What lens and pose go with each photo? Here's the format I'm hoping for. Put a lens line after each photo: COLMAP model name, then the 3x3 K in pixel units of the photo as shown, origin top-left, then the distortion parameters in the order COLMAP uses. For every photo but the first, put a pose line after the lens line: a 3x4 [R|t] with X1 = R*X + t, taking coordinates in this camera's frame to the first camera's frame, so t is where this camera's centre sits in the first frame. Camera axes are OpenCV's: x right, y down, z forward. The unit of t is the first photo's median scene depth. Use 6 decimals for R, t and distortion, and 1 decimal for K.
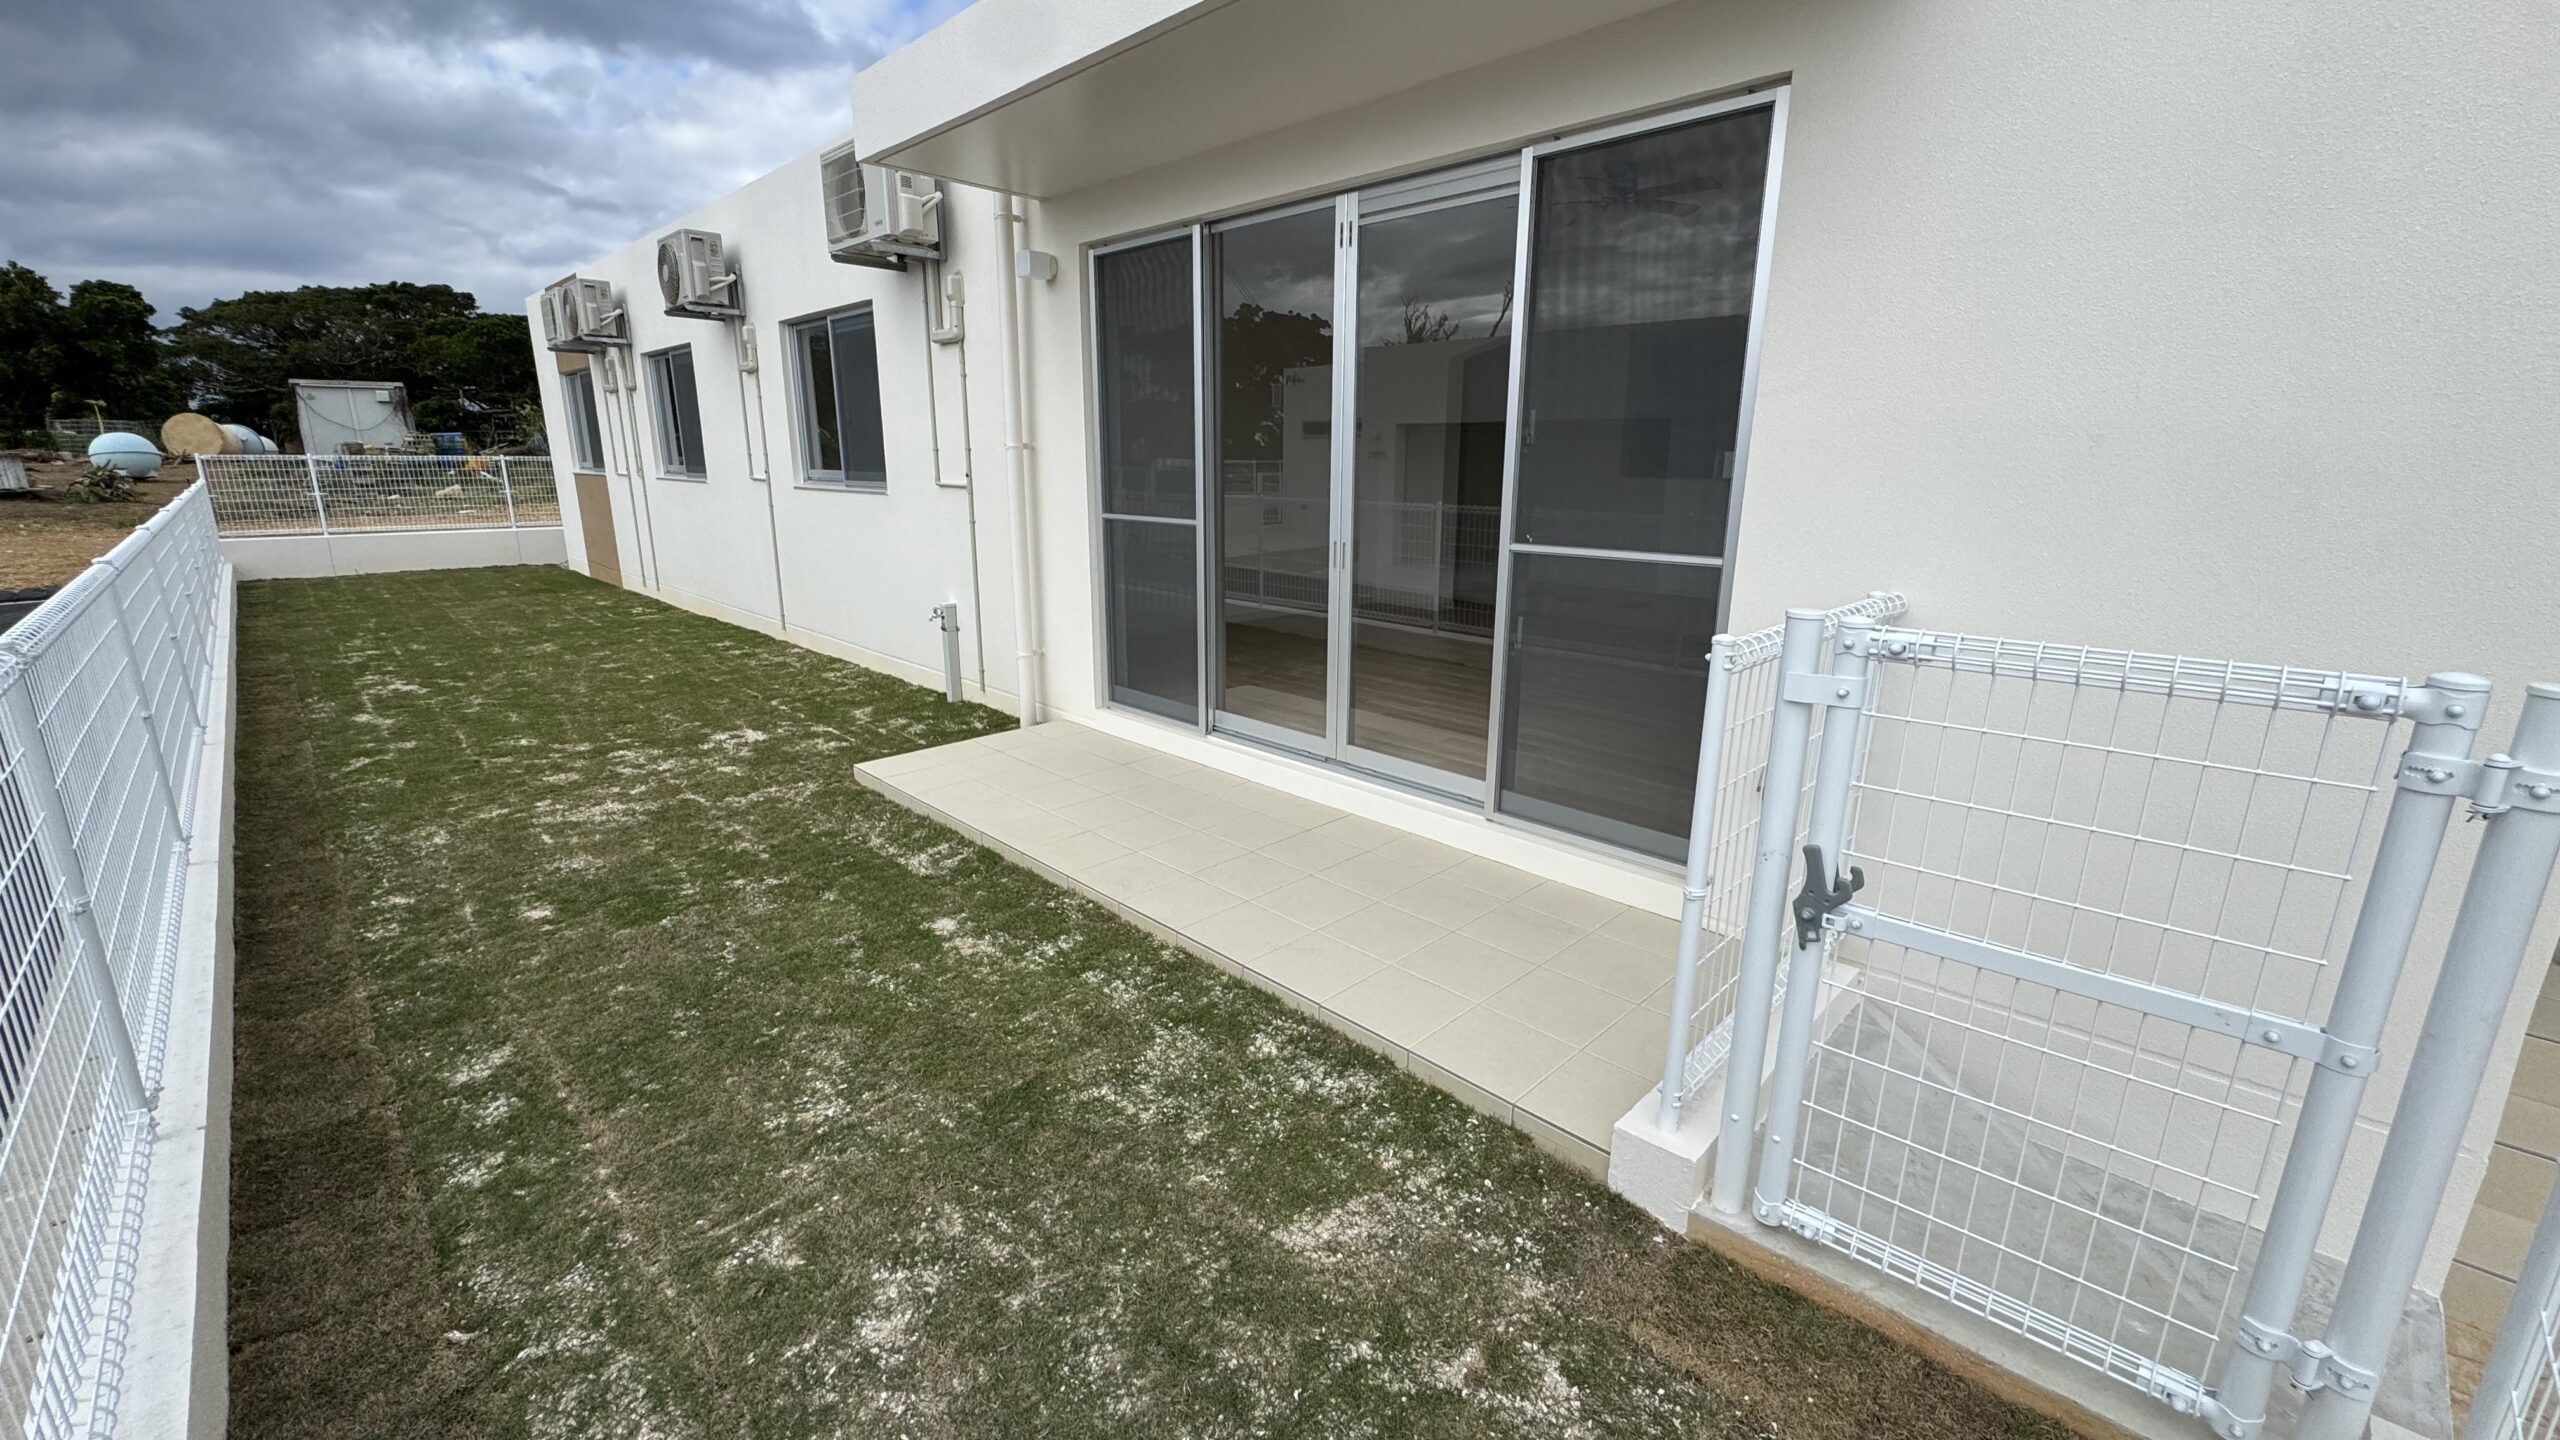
lens RADIAL K [[1026.2, 0, 1285.0], [0, 1026.2, 720.5], [0, 0, 1]] dist [-0.002681, -0.000406]
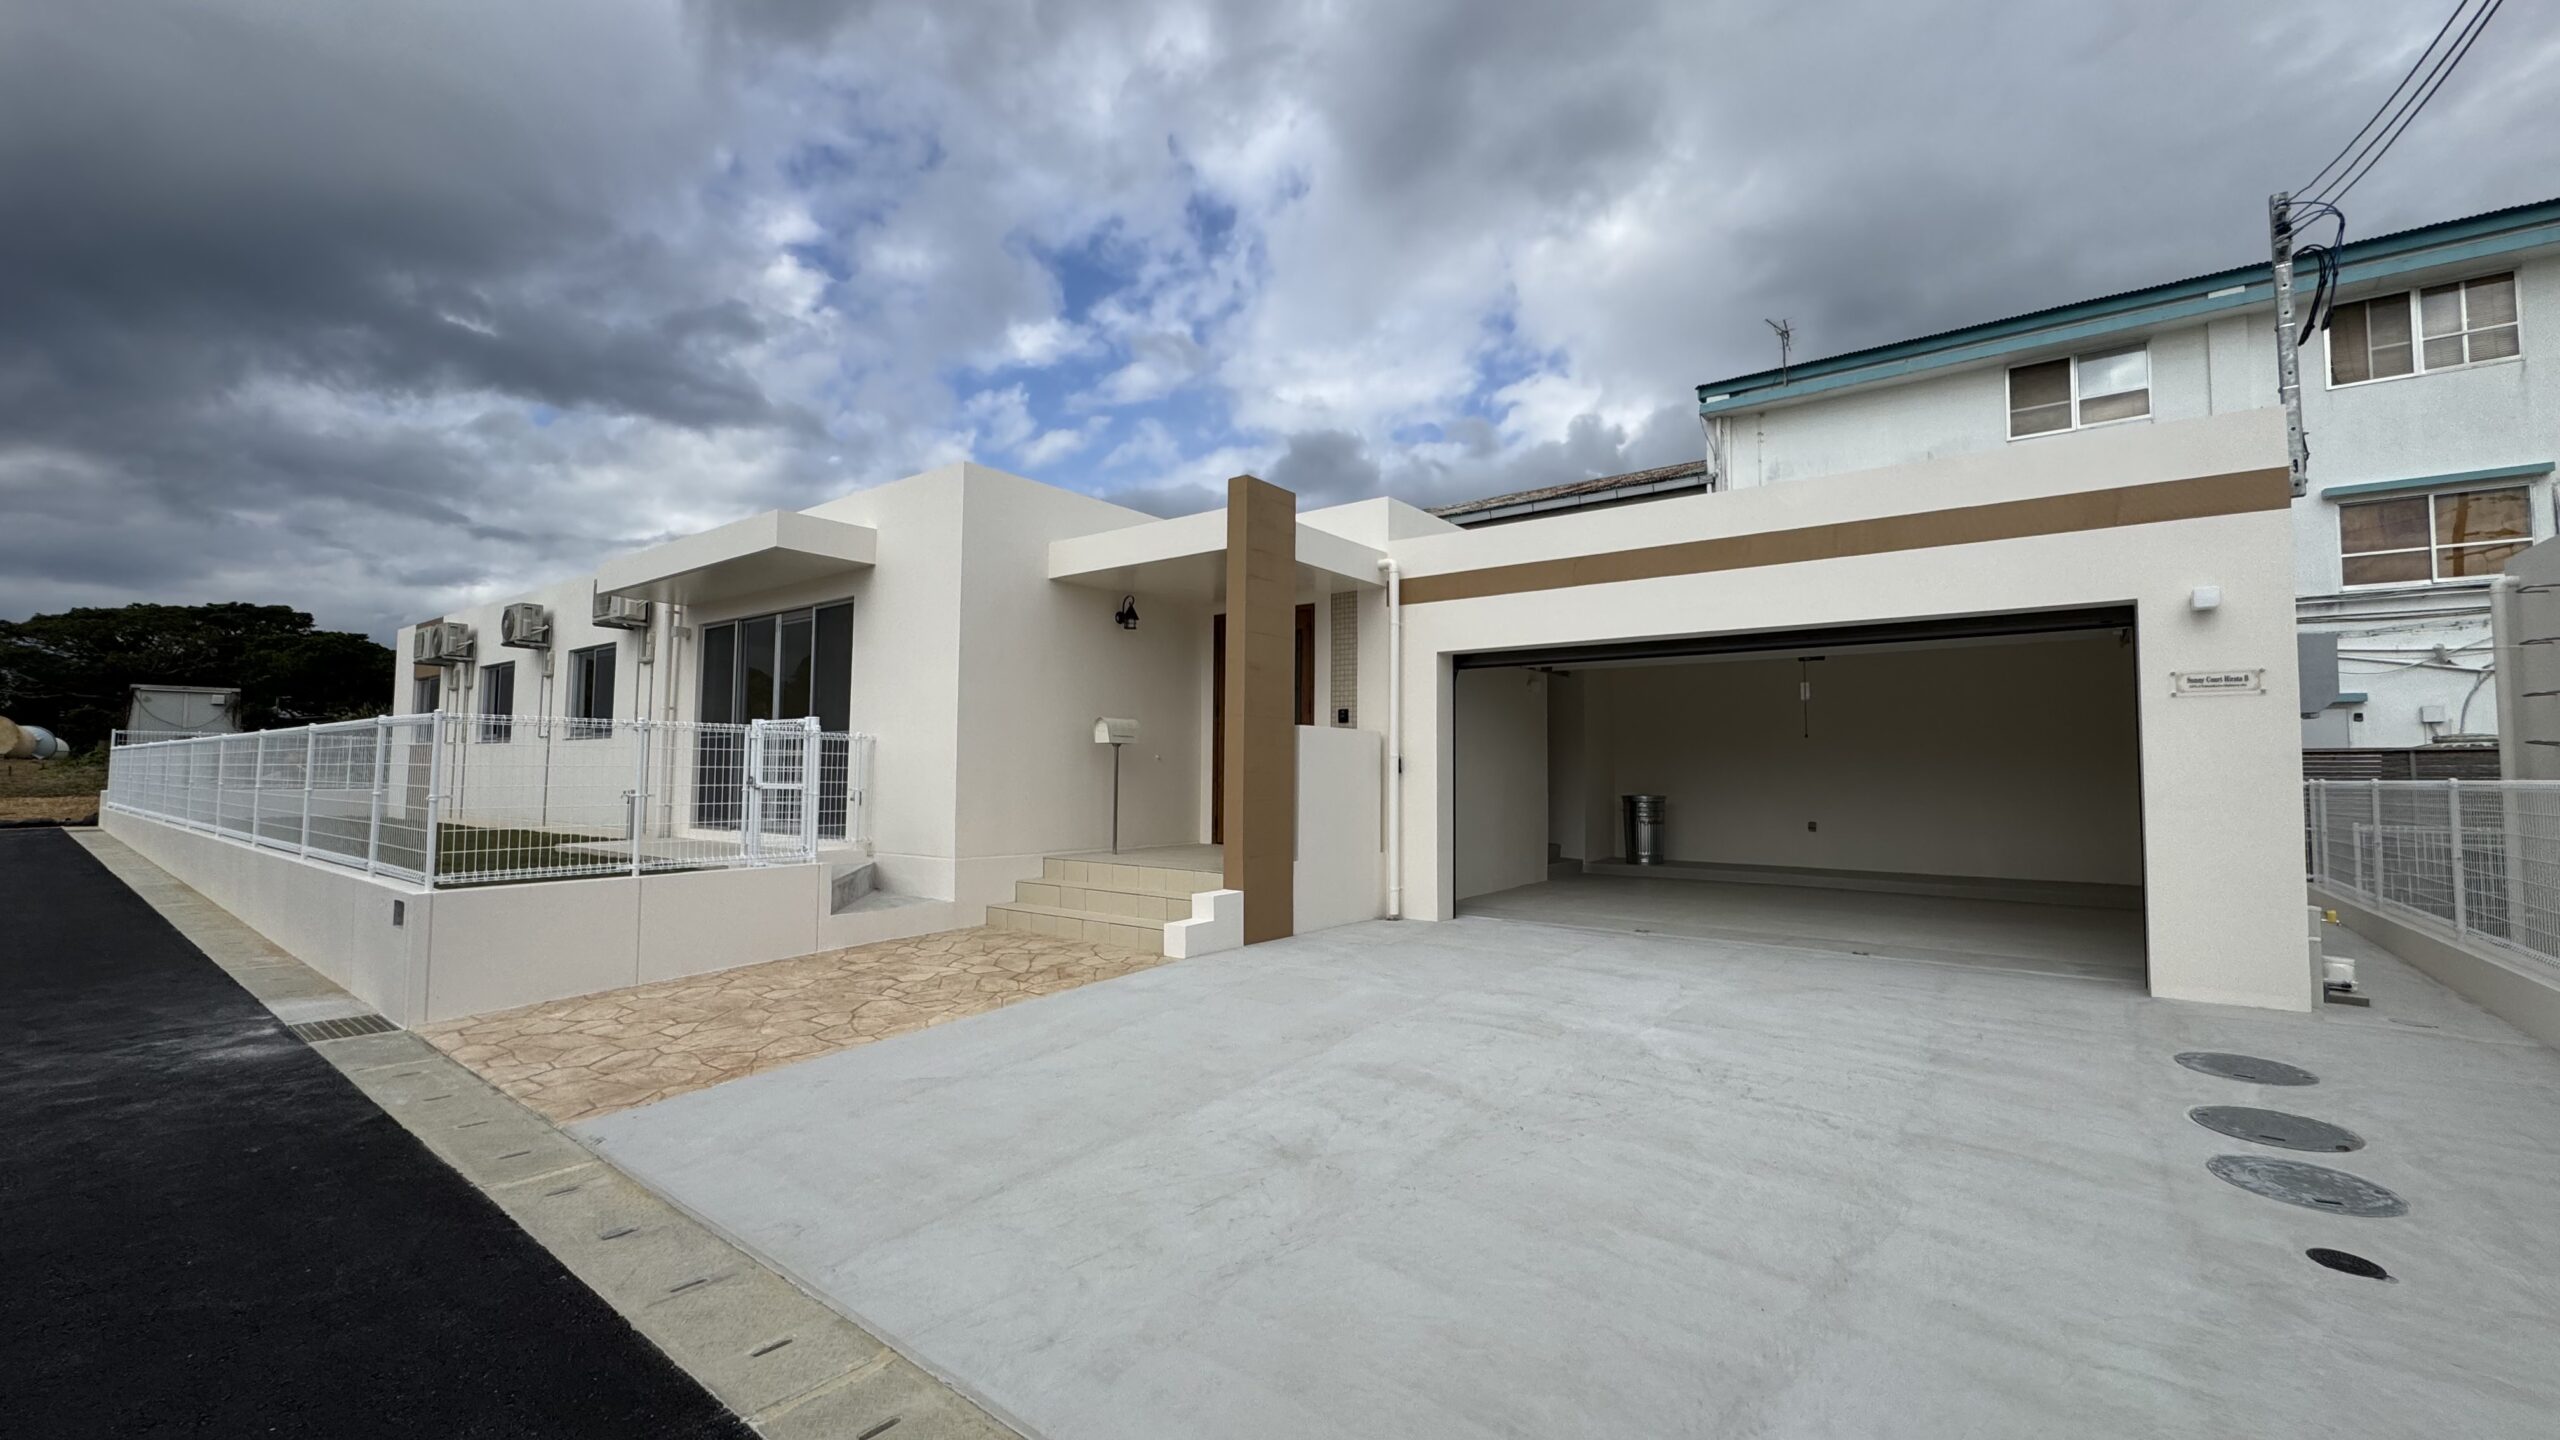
lens RADIAL K [[1026.2, 0, 1276.3], [0, 1026.2, 718.0], [0, 0, 1]] dist [-0.002681, -0.000406]
pose [[0.991041, 0.005754, 0.133435, 0.358578], [0.034395, 0.954378, -0.296614, 0.216700], [-0.129054, 0.298546, 0.945630, -0.596966]]
